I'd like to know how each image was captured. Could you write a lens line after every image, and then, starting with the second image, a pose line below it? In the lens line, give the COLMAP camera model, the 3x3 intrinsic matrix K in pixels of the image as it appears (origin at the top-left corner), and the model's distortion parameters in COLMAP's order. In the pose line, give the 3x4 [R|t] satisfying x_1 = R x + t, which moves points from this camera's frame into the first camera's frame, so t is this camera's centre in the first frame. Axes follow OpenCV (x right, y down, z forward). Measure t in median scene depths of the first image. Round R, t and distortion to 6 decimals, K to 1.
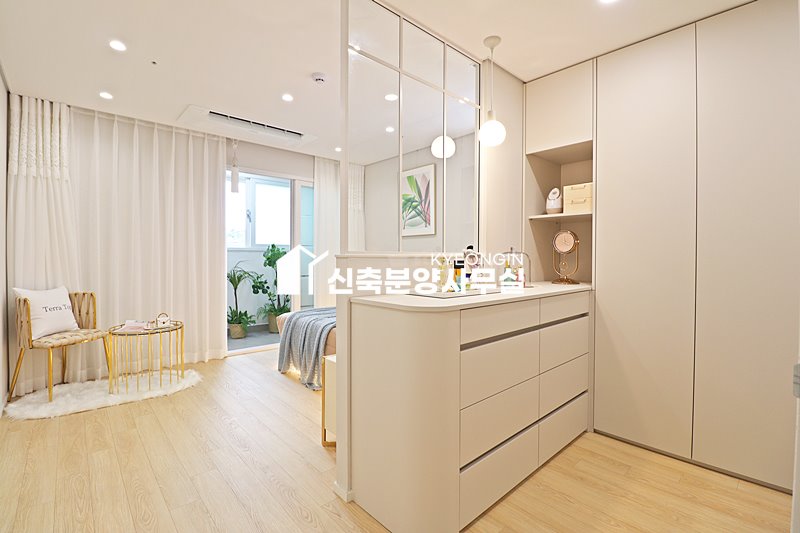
lens RADIAL K [[368.0, 0, 399.0], [0, 368.0, 261.4], [0, 0, 1]] dist [-0.001449, -0.010949]
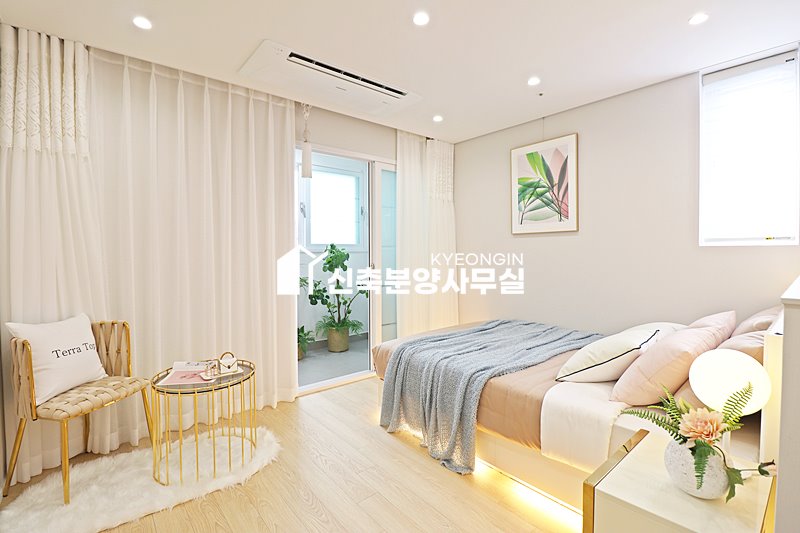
lens RADIAL K [[371.6, 0, 400.0], [0, 371.6, 260.4], [0, 0, 1]] dist [-0.002575, -0.009523]
pose [[0.999084, -0.006815, -0.042240, -0.289194], [0.007263, 0.999919, 0.010453, -0.032855], [0.042166, -0.010751, 0.999053, 0.325551]]
